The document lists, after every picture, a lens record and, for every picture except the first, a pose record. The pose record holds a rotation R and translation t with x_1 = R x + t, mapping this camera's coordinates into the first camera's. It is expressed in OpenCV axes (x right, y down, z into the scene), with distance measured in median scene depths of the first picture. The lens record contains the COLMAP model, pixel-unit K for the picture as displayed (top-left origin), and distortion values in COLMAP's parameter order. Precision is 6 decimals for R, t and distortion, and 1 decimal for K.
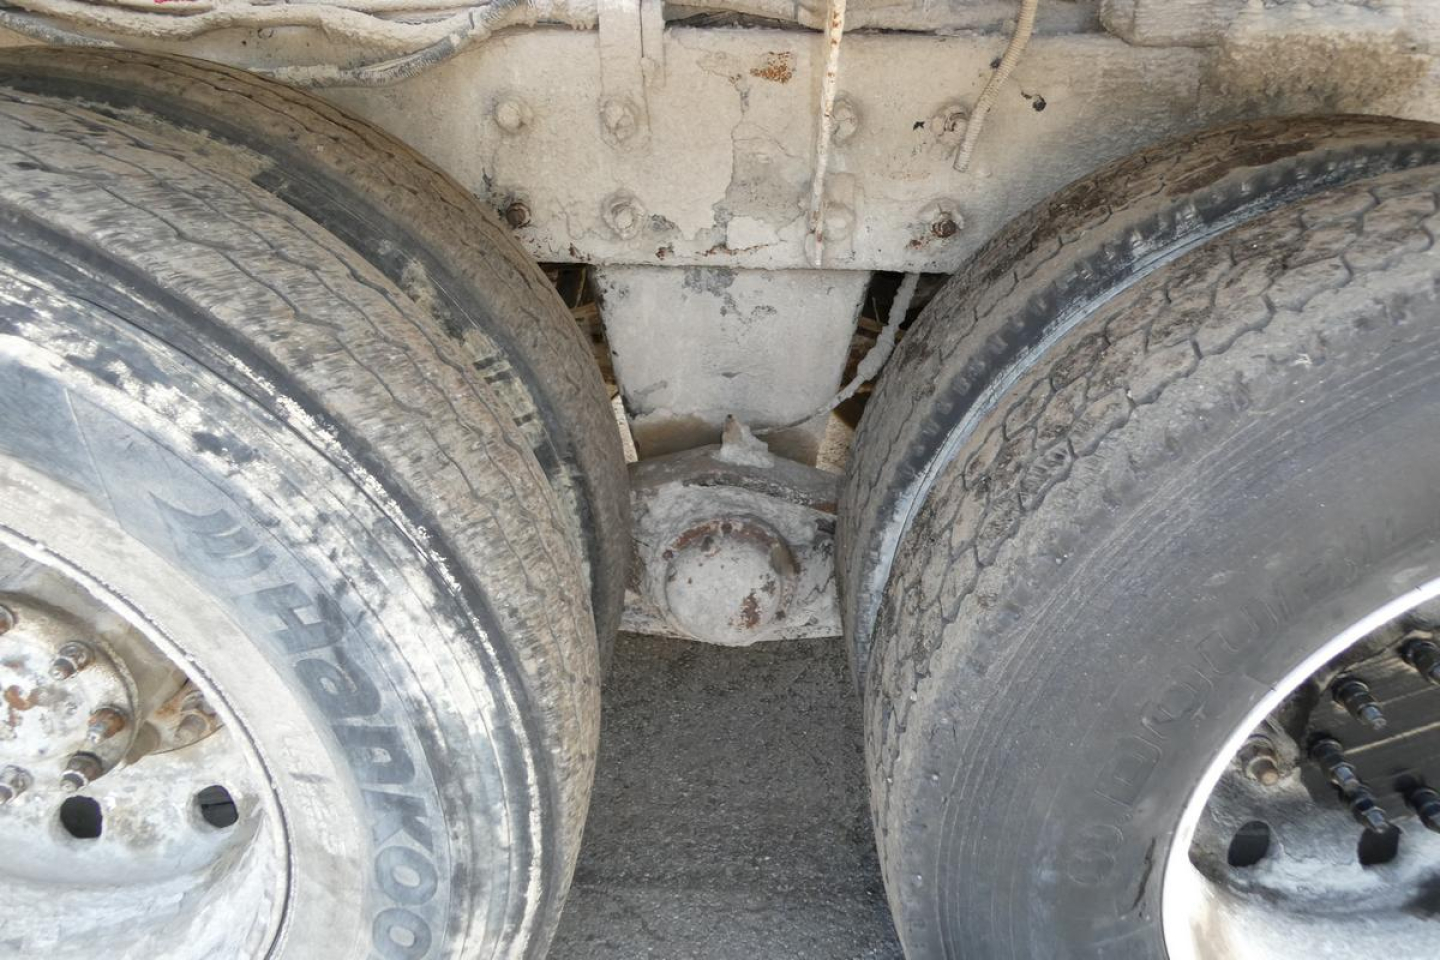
lens RADIAL K [[1029.0, 0, 727.7], [0, 1029.0, 476.1], [0, 0, 1]] dist [-0.004531, 0.008616]
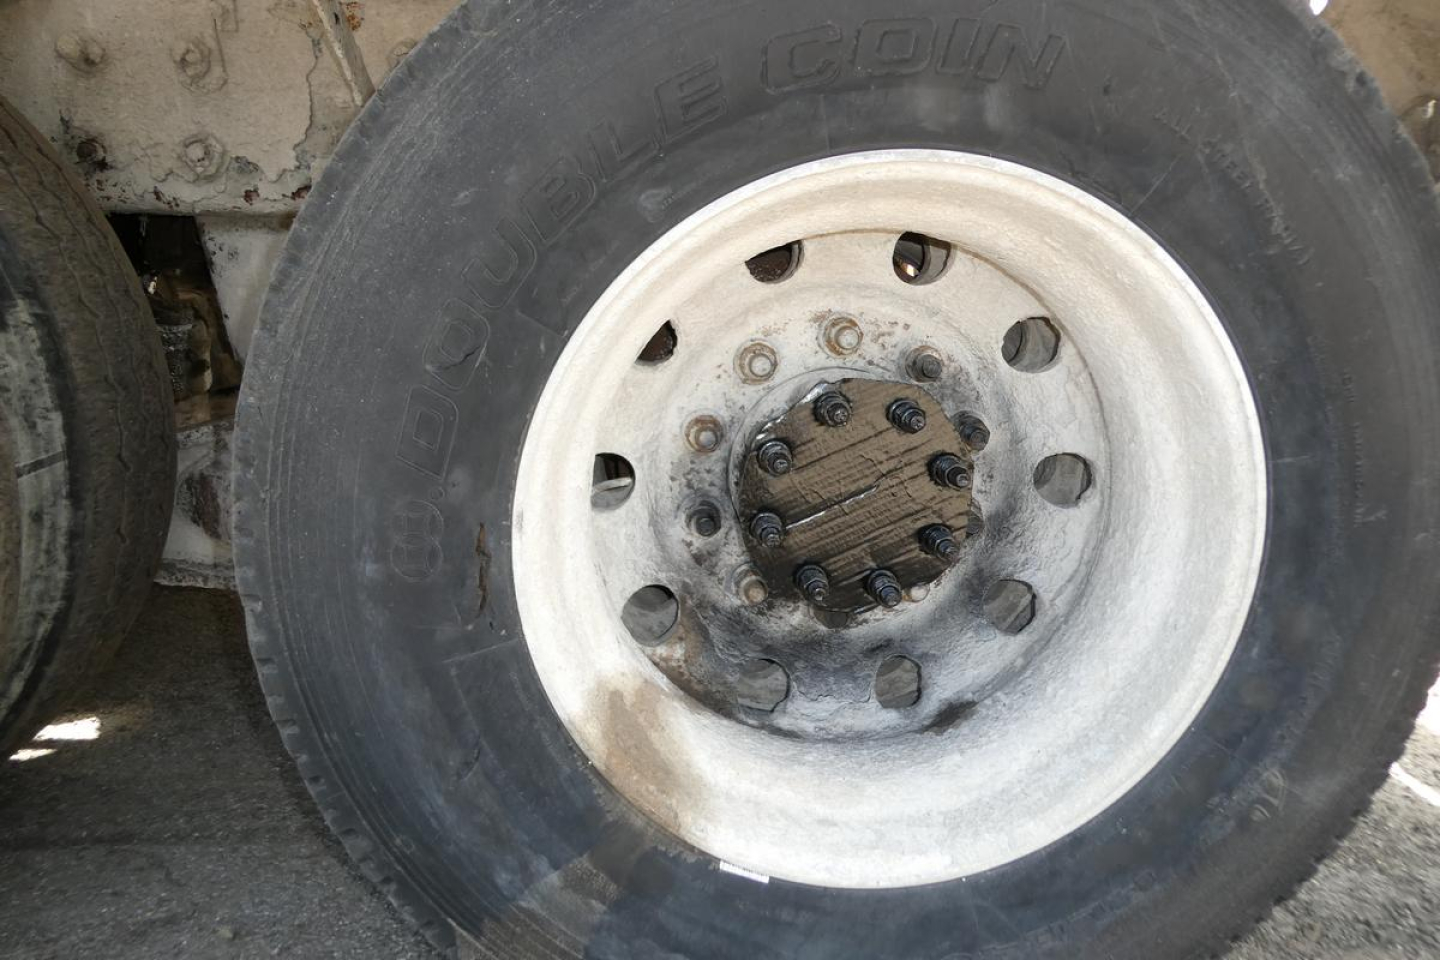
lens RADIAL K [[1029.0, 0, 727.7], [0, 1029.0, 476.1], [0, 0, 1]] dist [-0.004531, 0.008616]
pose [[0.995116, -0.025384, 0.095393, 0.392580], [0.044490, 0.977986, -0.203873, 0.366061], [-0.088118, 0.207122, 0.974339, 0.024201]]
